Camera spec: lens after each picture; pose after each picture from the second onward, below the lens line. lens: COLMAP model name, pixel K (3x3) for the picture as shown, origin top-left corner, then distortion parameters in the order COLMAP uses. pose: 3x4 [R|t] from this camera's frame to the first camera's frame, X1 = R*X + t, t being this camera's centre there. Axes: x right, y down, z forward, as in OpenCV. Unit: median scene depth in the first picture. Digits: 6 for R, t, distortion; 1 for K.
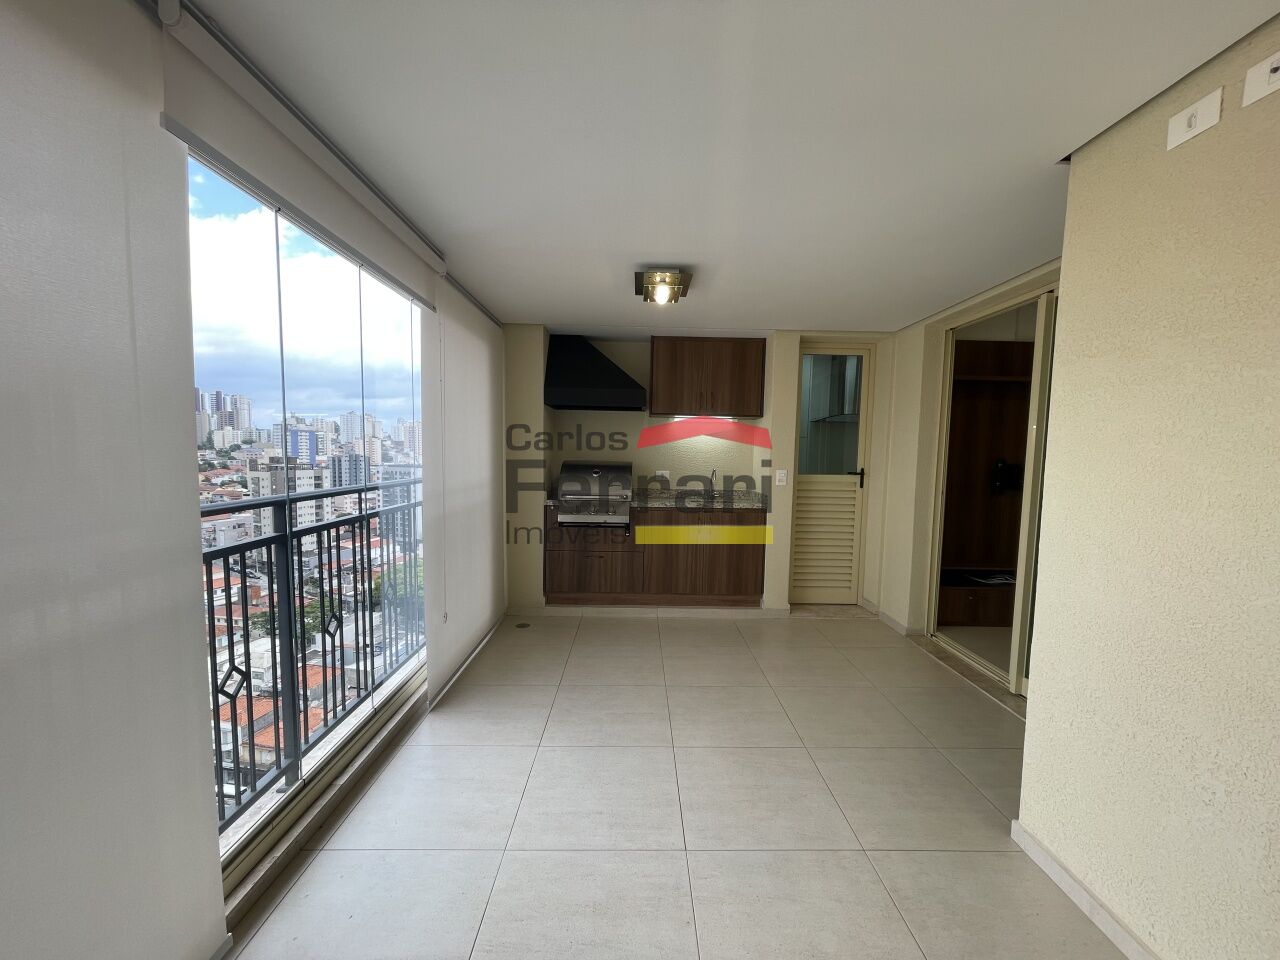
lens RADIAL K [[517.4, 0, 648.1], [0, 517.4, 488.0], [0, 0, 1]] dist [-0.002505, 0.000830]
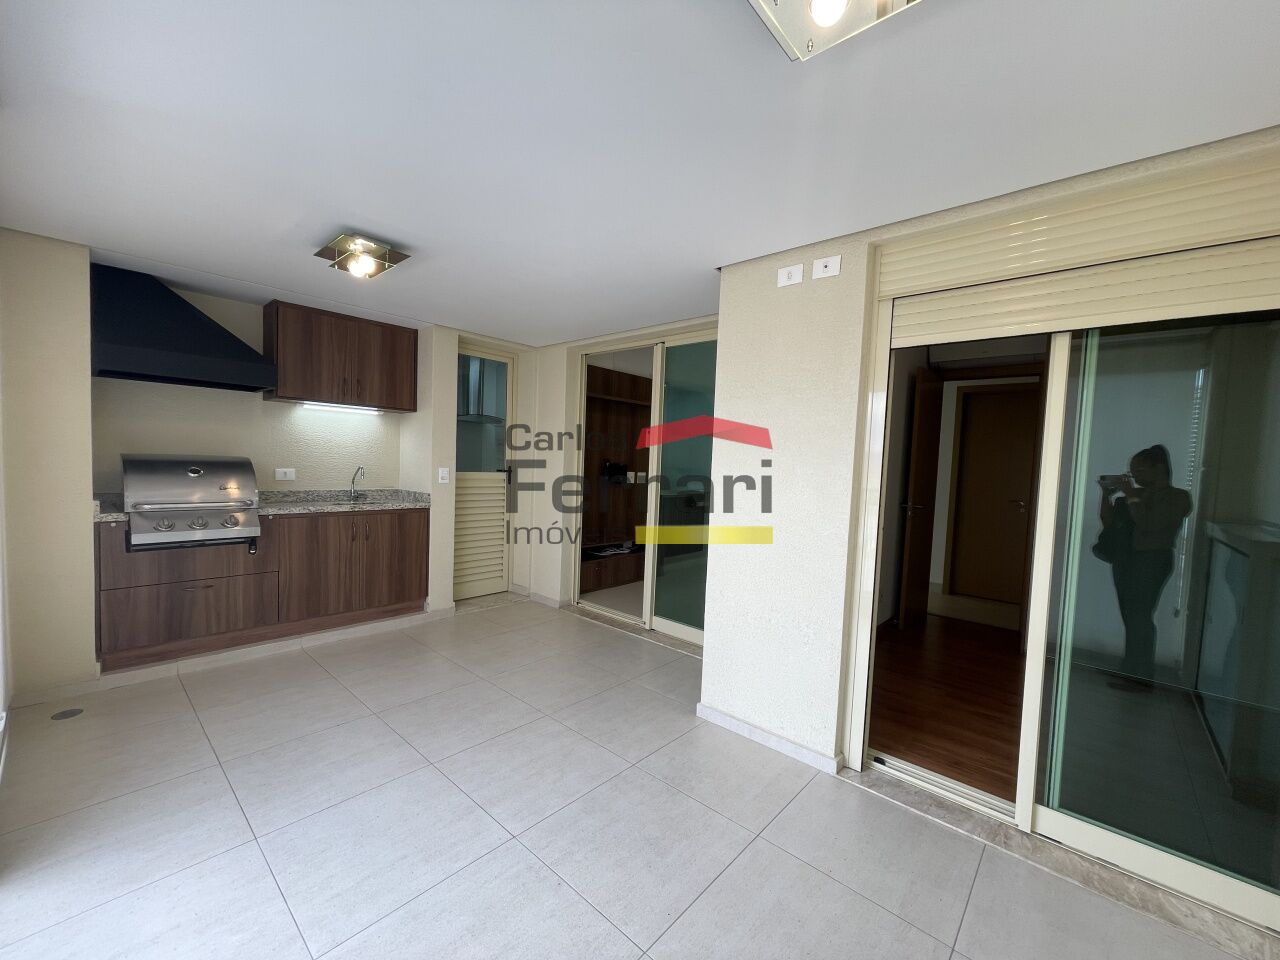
lens RADIAL K [[517.4, 0, 648.1], [0, 517.4, 488.0], [0, 0, 1]] dist [-0.002505, 0.000830]
pose [[0.671712, -0.028575, 0.740261, -0.211995], [0.027521, 0.999529, 0.013611, 0.001146], [-0.740301, 0.011230, 0.672182, 0.046849]]
